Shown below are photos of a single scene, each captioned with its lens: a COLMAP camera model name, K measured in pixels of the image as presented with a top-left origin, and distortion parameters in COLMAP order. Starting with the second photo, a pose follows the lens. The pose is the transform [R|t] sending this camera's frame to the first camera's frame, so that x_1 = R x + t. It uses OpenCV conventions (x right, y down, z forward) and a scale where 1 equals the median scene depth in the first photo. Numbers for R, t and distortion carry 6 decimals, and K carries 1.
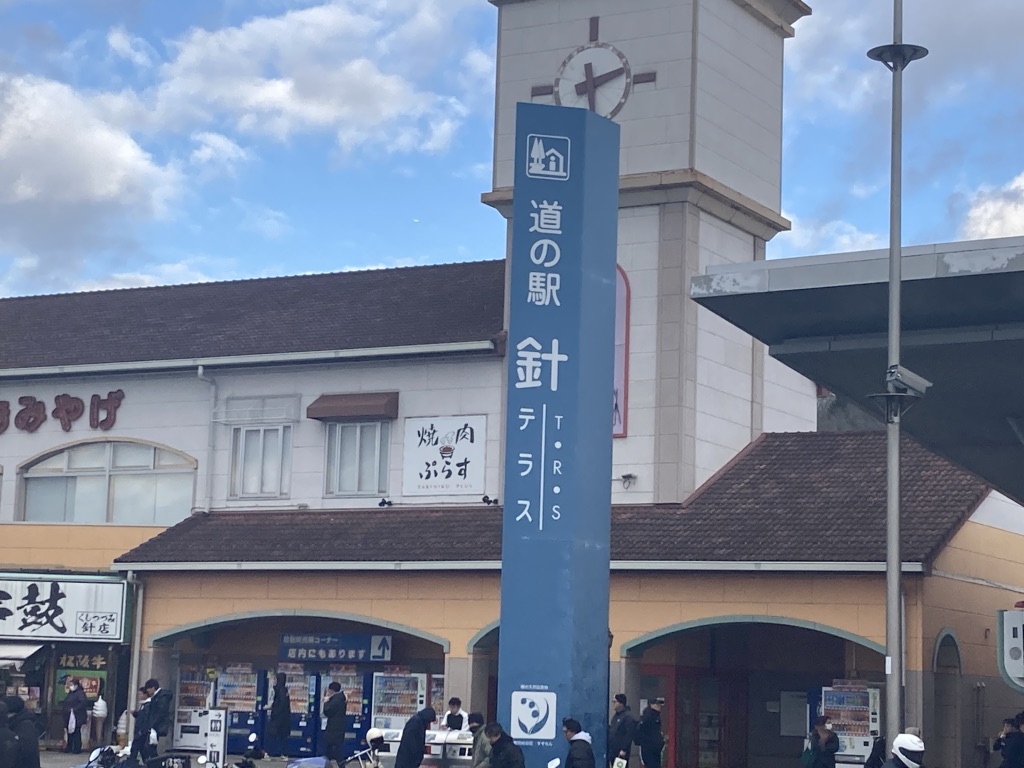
lens RADIAL K [[2166.9, 0, 512.0], [0, 2166.9, 384.0], [0, 0, 1]] dist [0.366676, -2.457926]
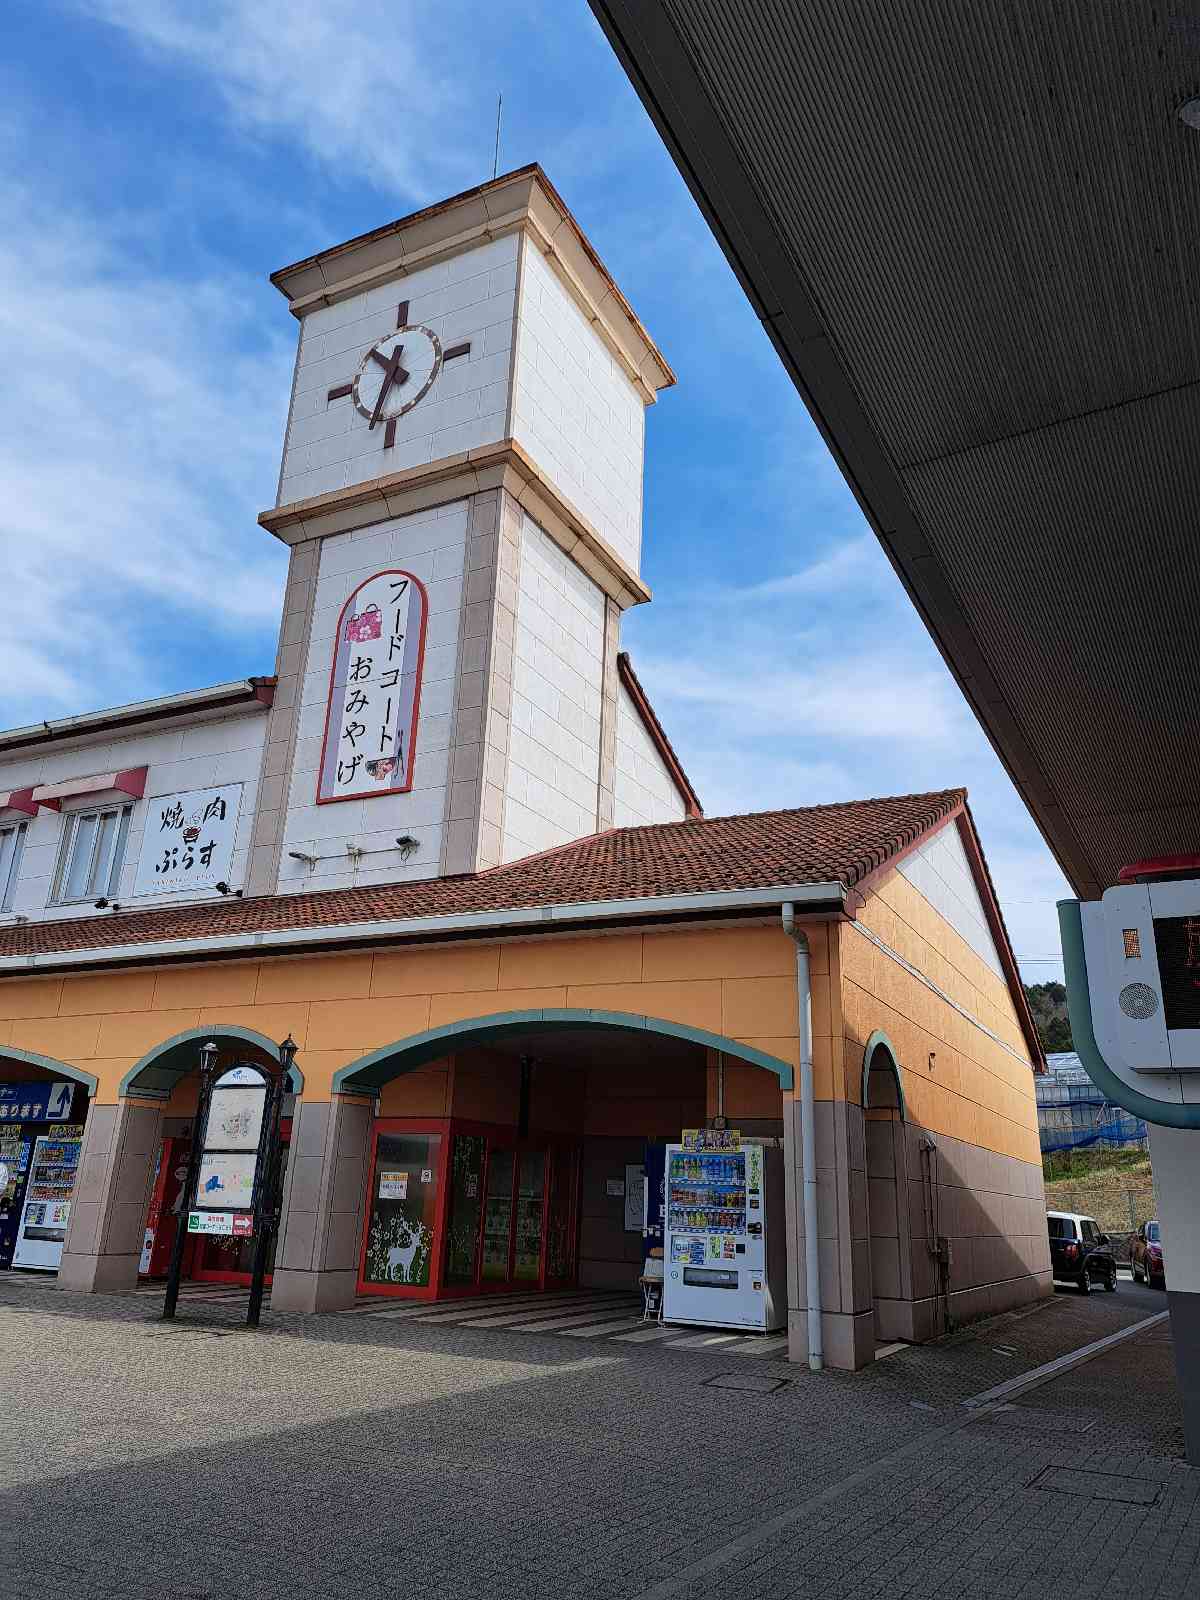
lens RADIAL K [[1152.3, 0, 597.2], [0, 1152.3, 797.0], [0, 0, 1]] dist [0.113269, -0.147120]
pose [[0.999483, 0.017862, 0.026728, 0.100368], [-0.012426, 0.981469, -0.191216, 0.094689], [-0.029648, 0.190785, 0.981184, 0.601003]]
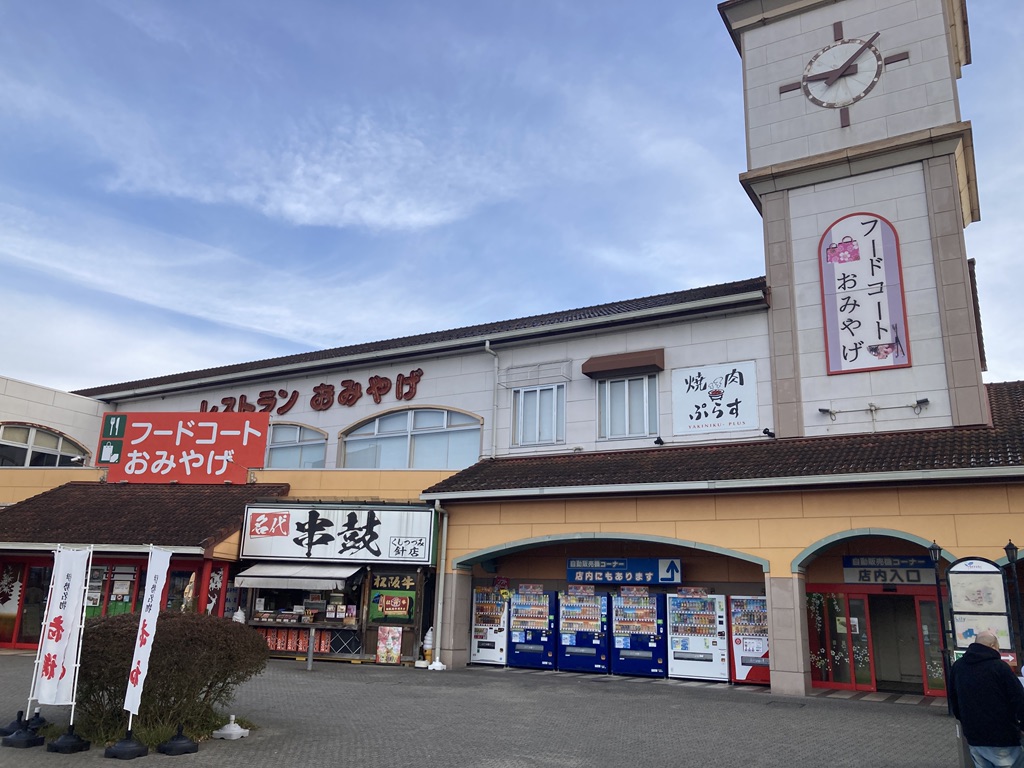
lens RADIAL K [[852.0, 0, 504.8], [0, 852.0, 368.8], [0, 0, 1]] dist [0.030028, -0.007687]
pose [[0.999757, -0.003405, -0.021783, -0.131094], [0.000309, 0.990075, -0.140542, 0.080884], [0.022046, 0.140502, 0.989835, 0.560478]]
